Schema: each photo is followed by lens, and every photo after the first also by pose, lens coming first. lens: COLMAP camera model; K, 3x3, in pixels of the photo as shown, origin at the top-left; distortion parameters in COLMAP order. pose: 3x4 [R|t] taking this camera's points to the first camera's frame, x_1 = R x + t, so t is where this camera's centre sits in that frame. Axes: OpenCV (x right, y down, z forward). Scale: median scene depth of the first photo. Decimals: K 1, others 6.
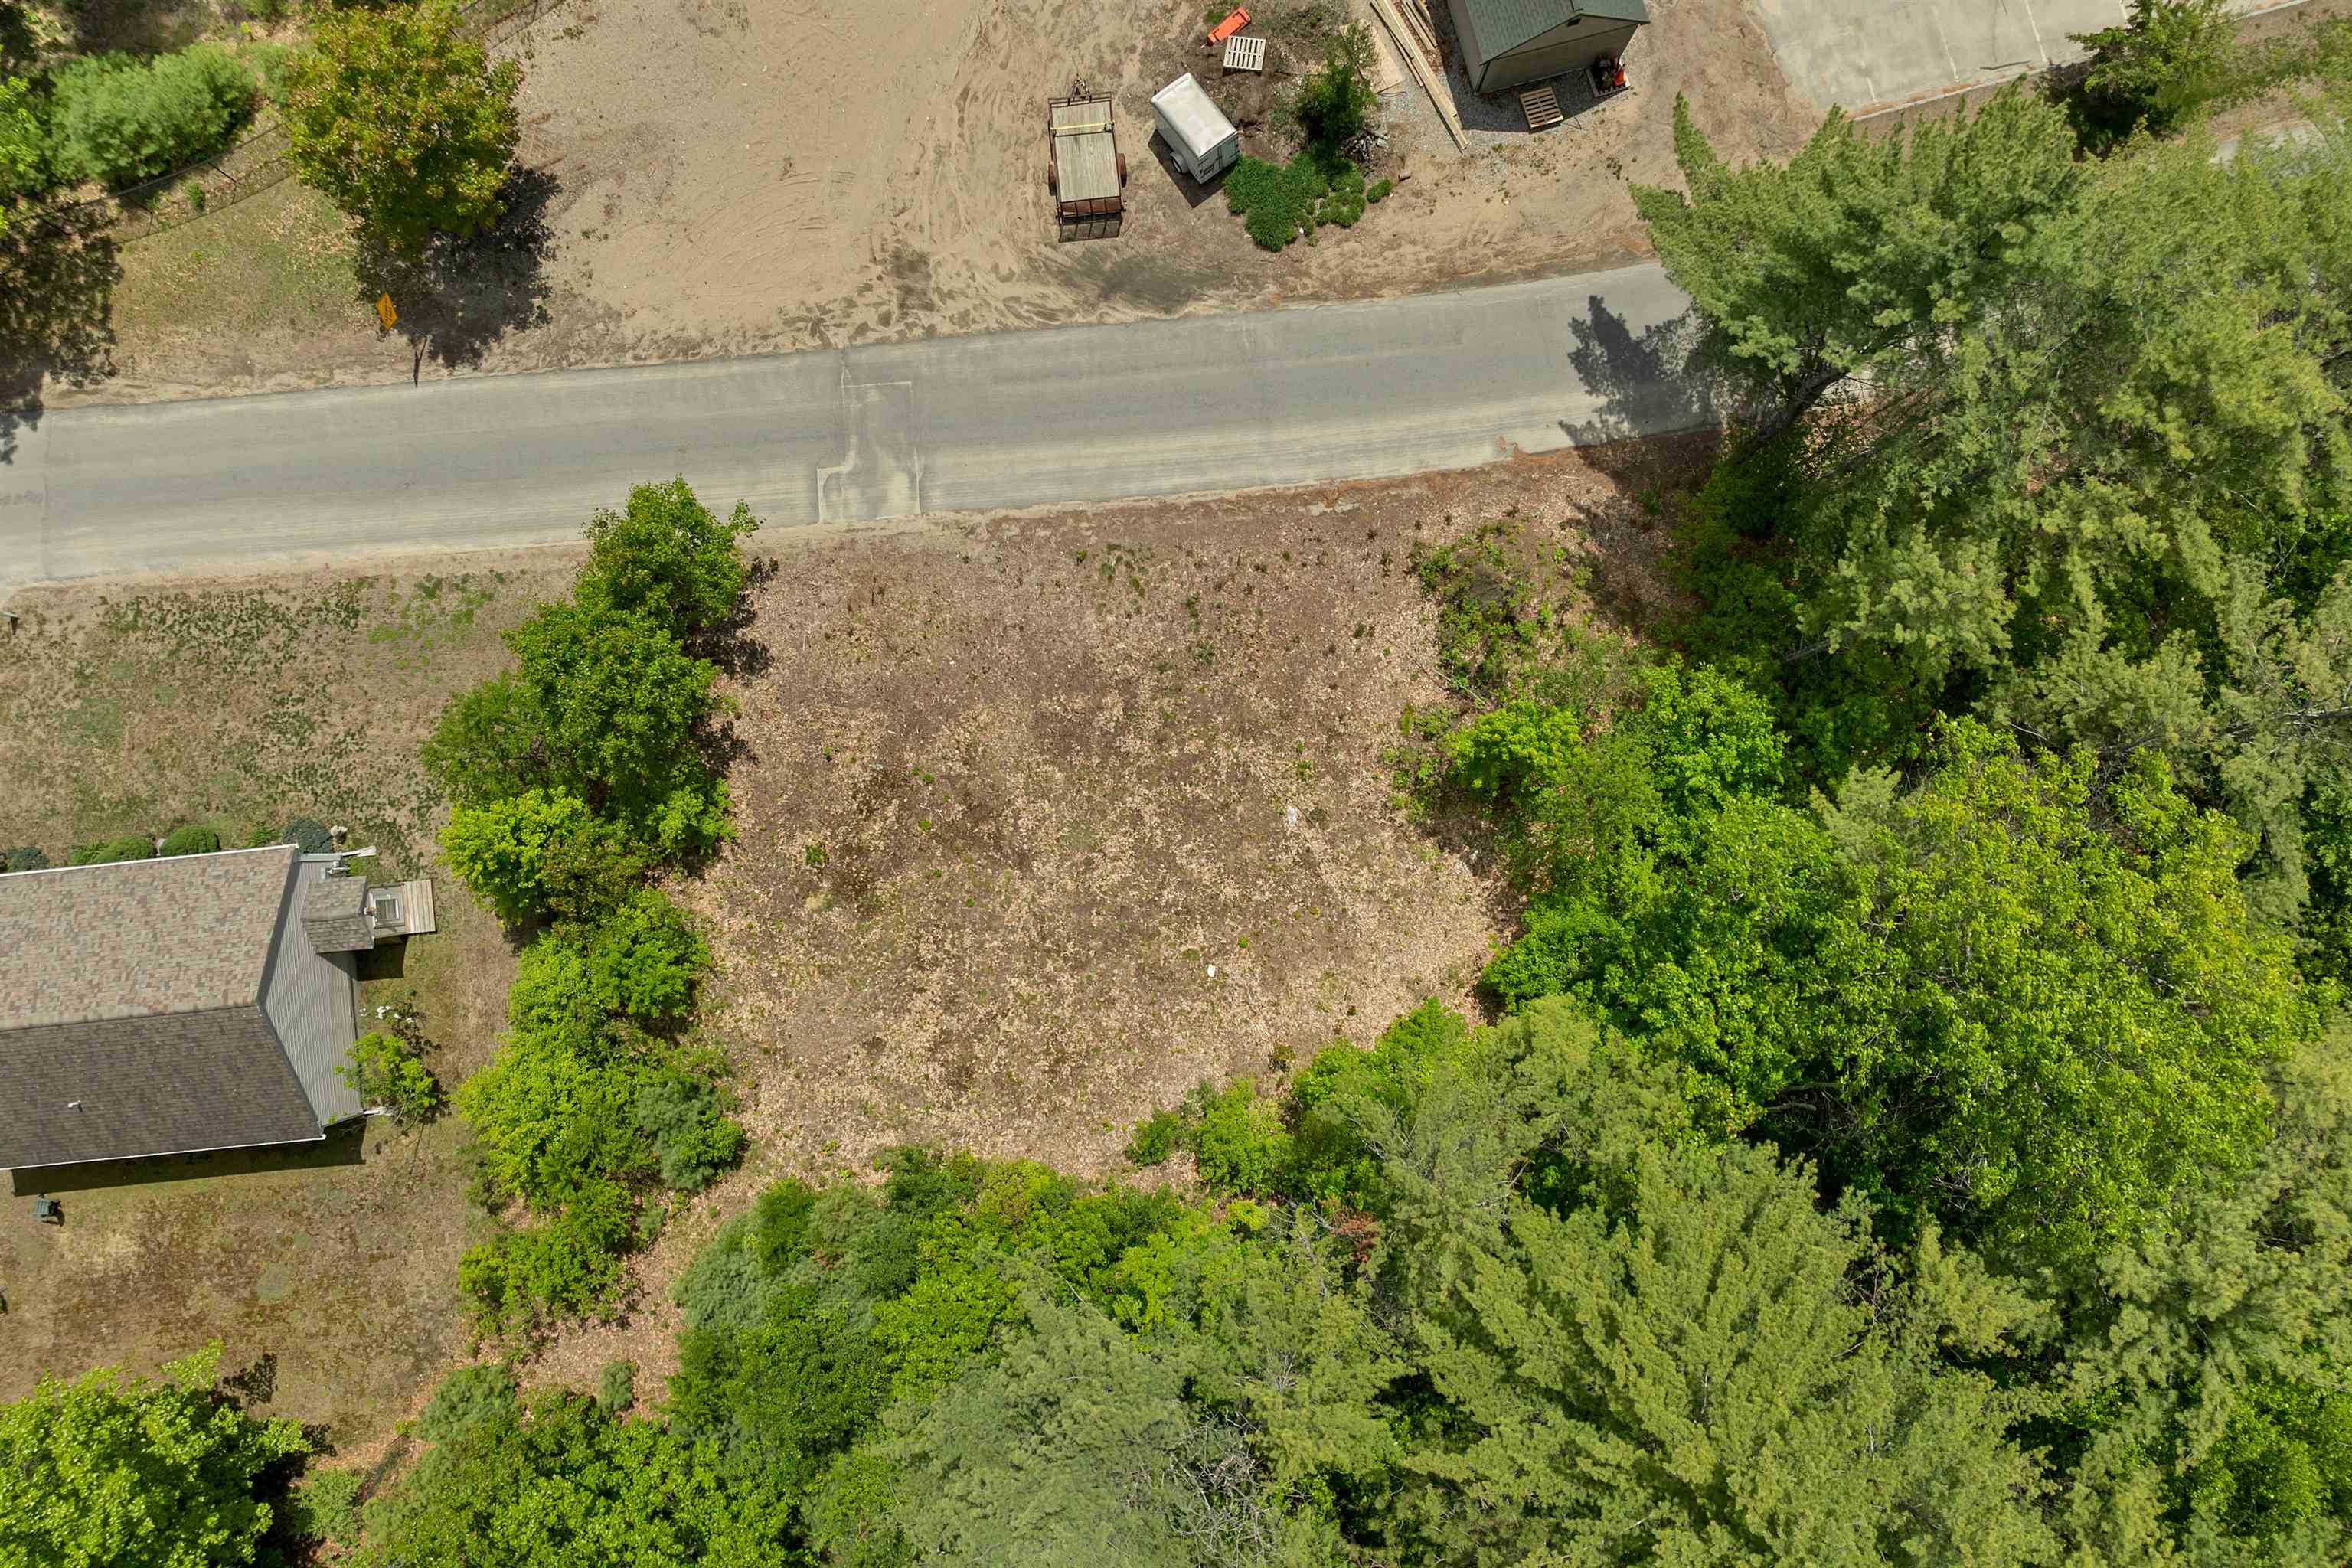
lens RADIAL K [[1687.5, 0, 1181.0], [0, 1687.5, 768.9], [0, 0, 1]] dist [-0.036077, -0.002471]
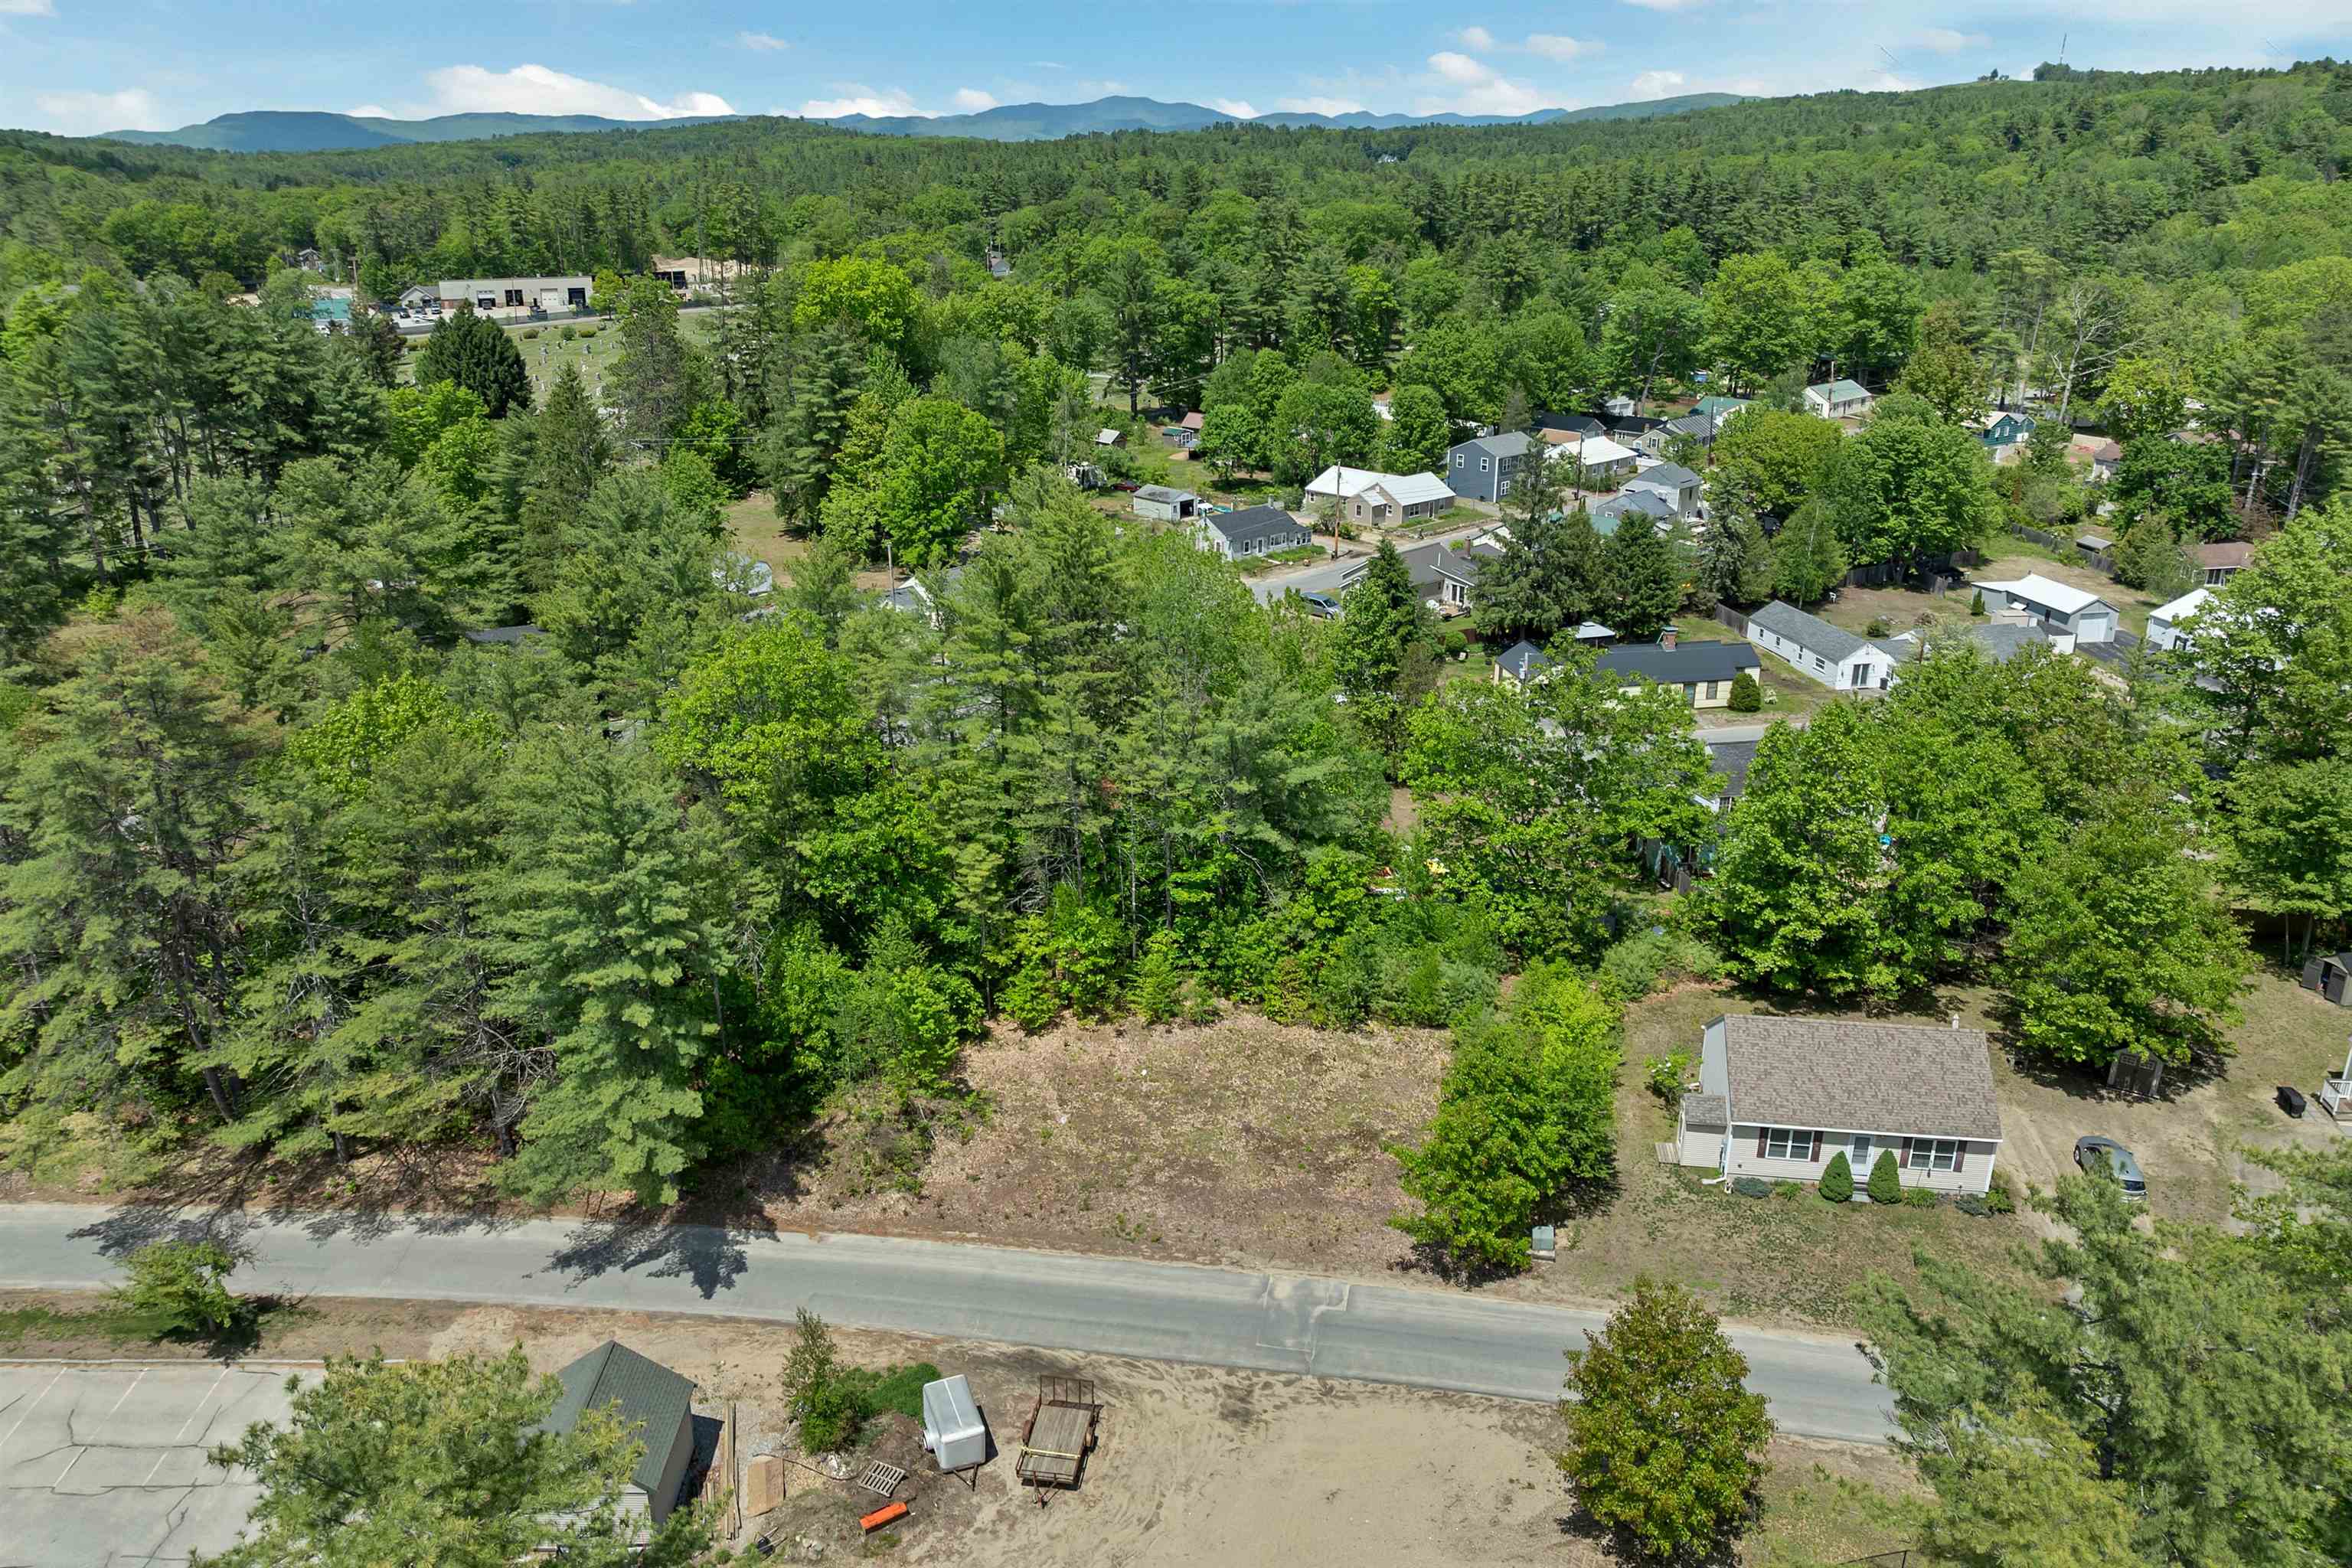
lens RADIAL K [[1687.5, 0, 1181.0], [0, 1687.5, 768.9], [0, 0, 1]] dist [-0.036077, -0.002471]
pose [[-0.969172, -0.074021, 0.235003, -0.360049], [0.246383, -0.293754, 0.923582, -1.227710], [0.000669, 0.953011, 0.302936, 0.252354]]
